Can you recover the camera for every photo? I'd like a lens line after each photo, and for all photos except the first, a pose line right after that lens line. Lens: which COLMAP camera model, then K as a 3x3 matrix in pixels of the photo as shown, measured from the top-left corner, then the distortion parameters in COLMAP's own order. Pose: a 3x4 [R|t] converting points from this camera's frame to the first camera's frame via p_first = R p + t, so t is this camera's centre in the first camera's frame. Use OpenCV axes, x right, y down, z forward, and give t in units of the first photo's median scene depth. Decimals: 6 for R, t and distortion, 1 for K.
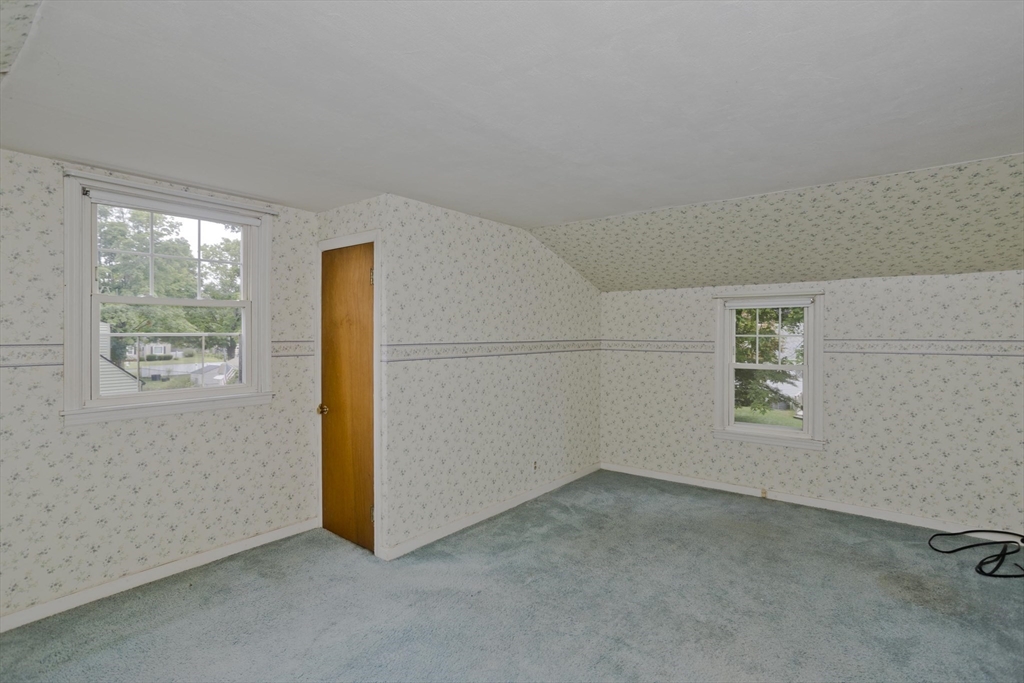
lens RADIAL K [[490.2, 0, 550.0], [0, 490.2, 337.1], [0, 0, 1]] dist [-0.047467, 0.040653]
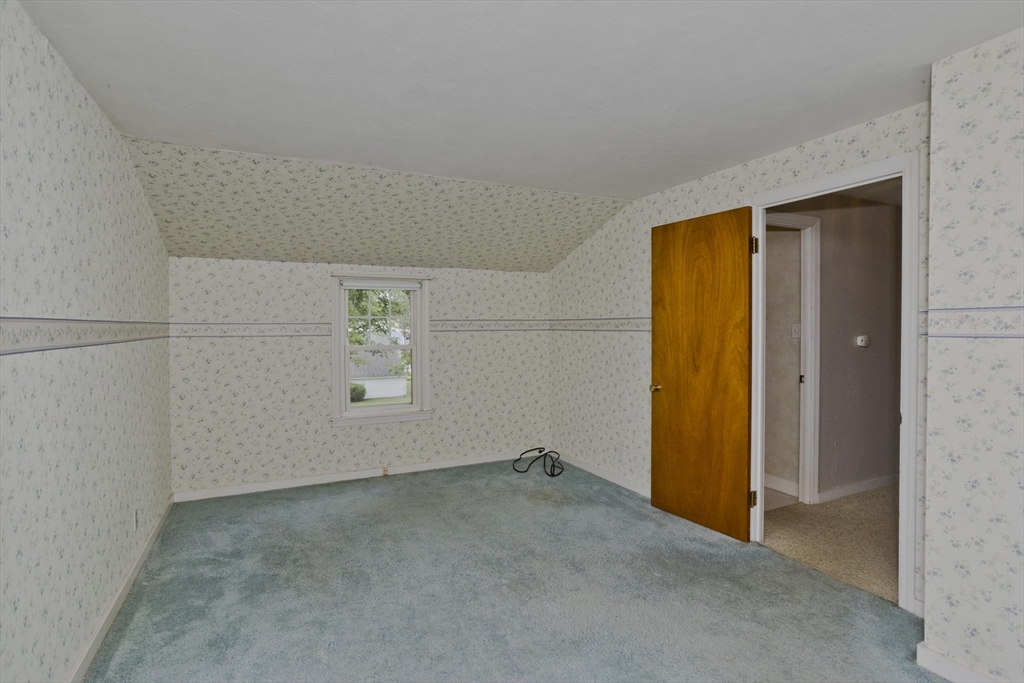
lens RADIAL K [[506.7, 0, 516.0], [0, 506.7, 333.6], [0, 0, 1]] dist [-0.049032, 0.030925]
pose [[0.475879, -0.028586, 0.879046, -0.397142], [0.005809, 0.999552, 0.029360, 0.003078], [-0.879492, -0.008865, 0.475832, 0.284145]]
